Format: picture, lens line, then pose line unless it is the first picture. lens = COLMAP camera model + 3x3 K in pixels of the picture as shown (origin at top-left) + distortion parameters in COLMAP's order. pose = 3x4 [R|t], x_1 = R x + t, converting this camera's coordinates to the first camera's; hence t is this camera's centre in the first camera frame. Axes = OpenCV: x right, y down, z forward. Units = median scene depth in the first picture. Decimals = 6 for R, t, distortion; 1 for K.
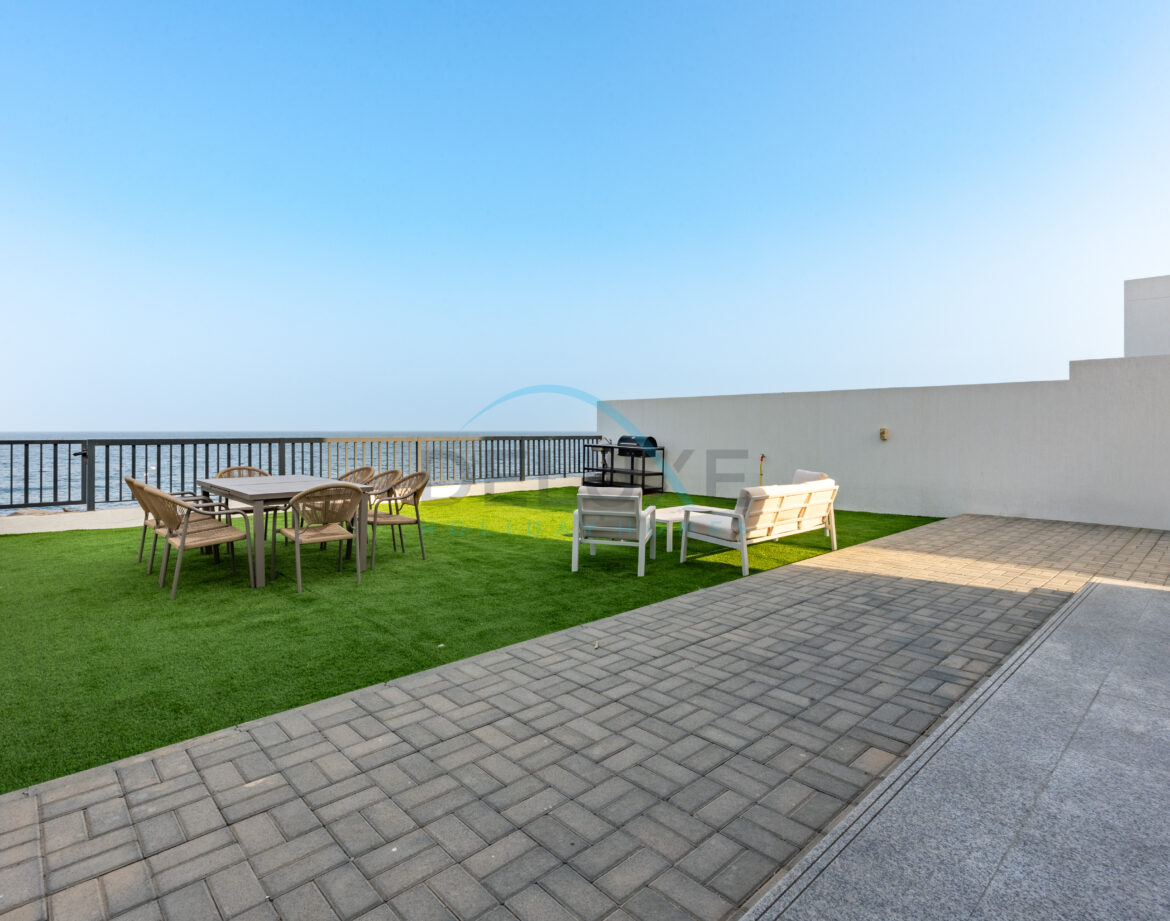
lens RADIAL K [[605.7, 0, 577.7], [0, 605.7, 441.0], [0, 0, 1]] dist [0.002548, 0.000207]
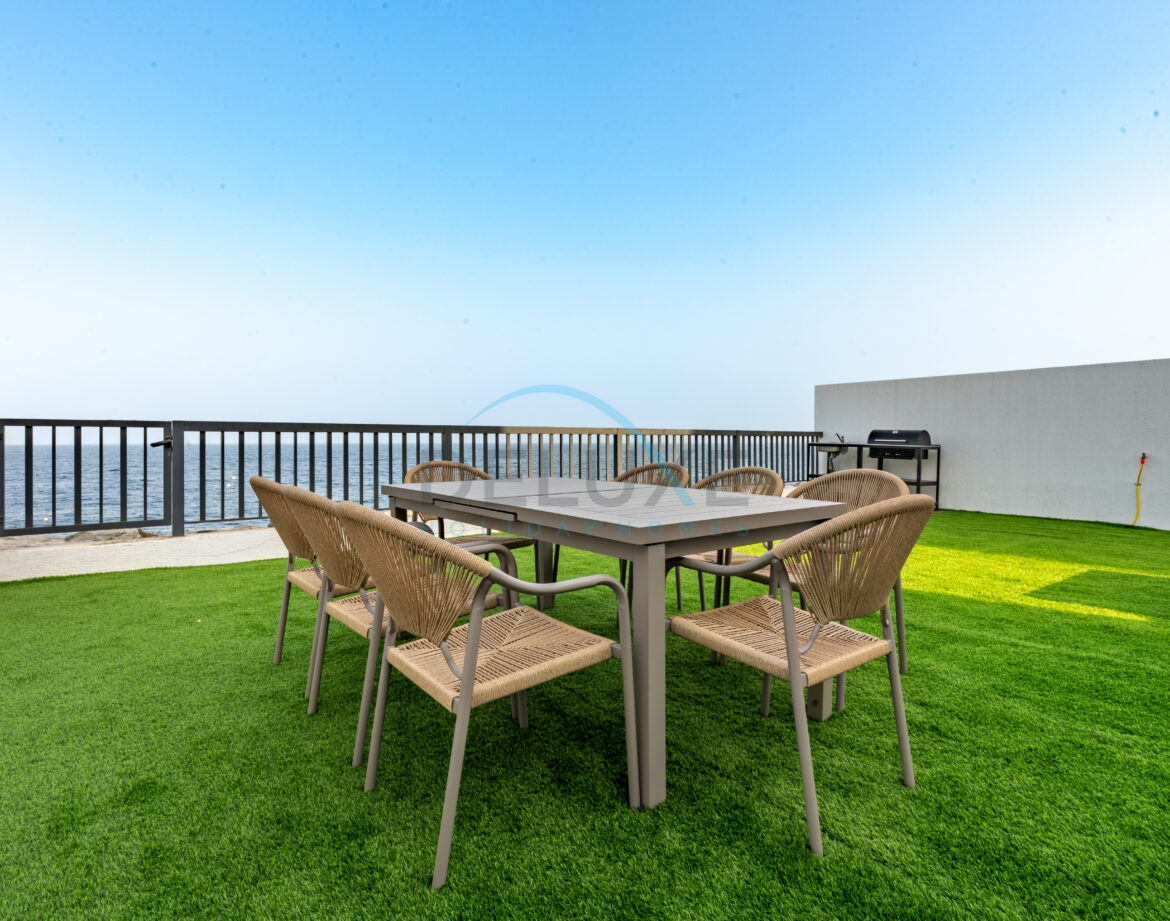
lens RADIAL K [[605.7, 0, 585.1], [0, 605.7, 455.9], [0, 0, 1]] dist [0.002548, 0.000207]
pose [[0.996469, 0.000223, -0.083957, -0.328838], [0.000170, 0.999989, 0.004671, 0.029901], [0.083957, -0.004669, 0.996458, 0.409008]]
